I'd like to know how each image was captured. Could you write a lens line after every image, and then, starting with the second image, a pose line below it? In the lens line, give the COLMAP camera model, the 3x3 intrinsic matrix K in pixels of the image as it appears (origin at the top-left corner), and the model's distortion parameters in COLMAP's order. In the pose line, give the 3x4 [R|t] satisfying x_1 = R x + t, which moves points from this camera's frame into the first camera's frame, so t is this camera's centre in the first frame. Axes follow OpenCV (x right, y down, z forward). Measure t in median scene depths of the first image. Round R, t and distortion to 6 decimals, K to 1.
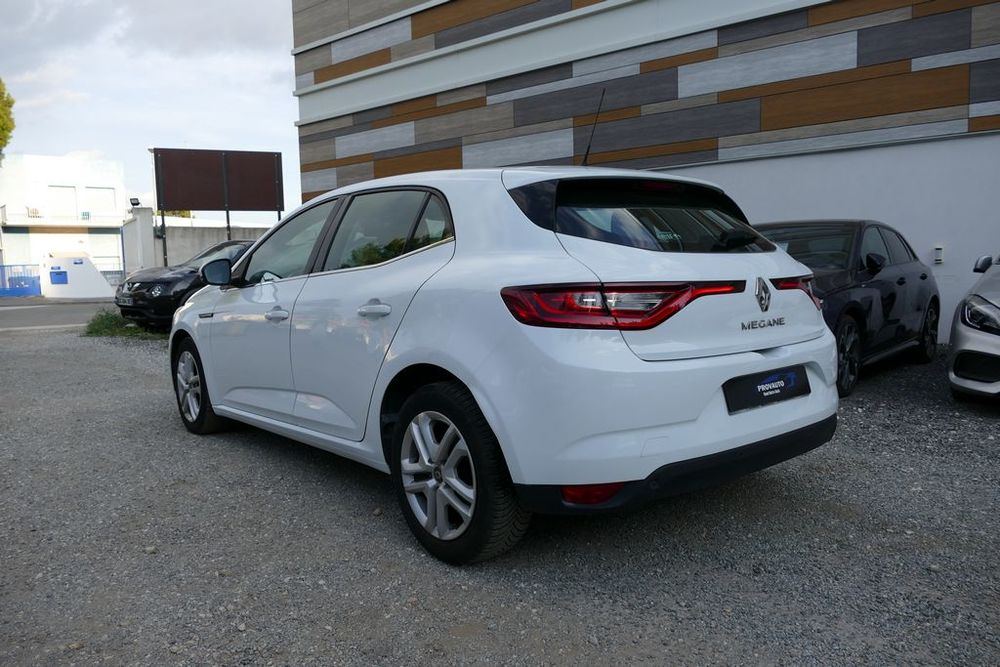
lens RADIAL K [[739.0, 0, 500.0], [0, 739.0, 333.5], [0, 0, 1]] dist [-0.012713, -0.000396]
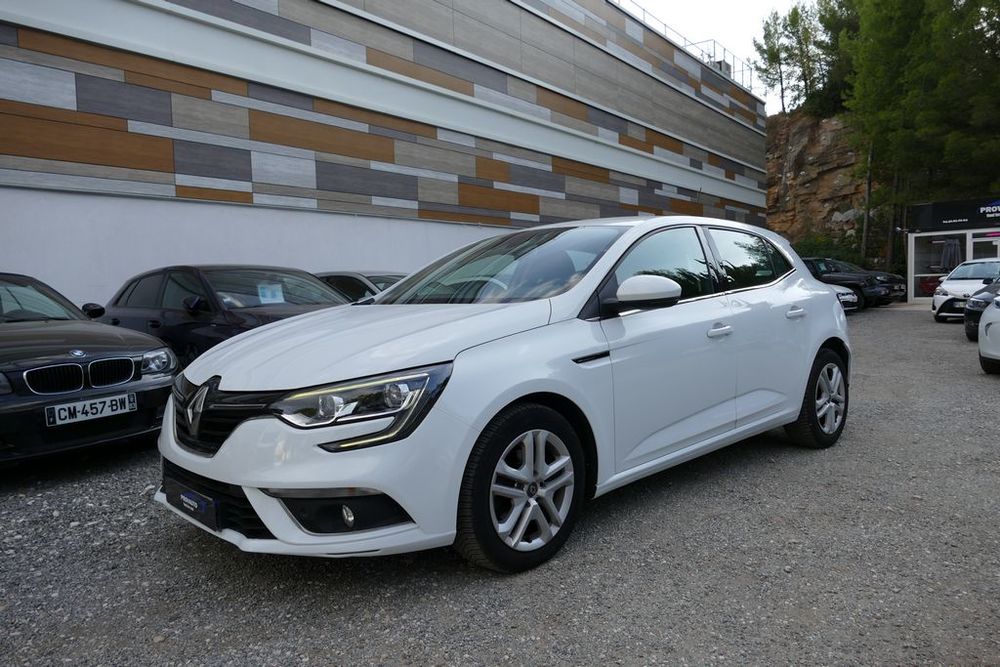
lens RADIAL K [[723.0, 0, 500.0], [0, 723.0, 333.5], [0, 0, 1]] dist [-0.015341, 0.003673]
pose [[-0.060404, -0.039044, 0.997410, -0.415598], [0.125241, 0.991042, 0.046379, -0.034700], [-0.990286, 0.127718, -0.054973, 0.435567]]
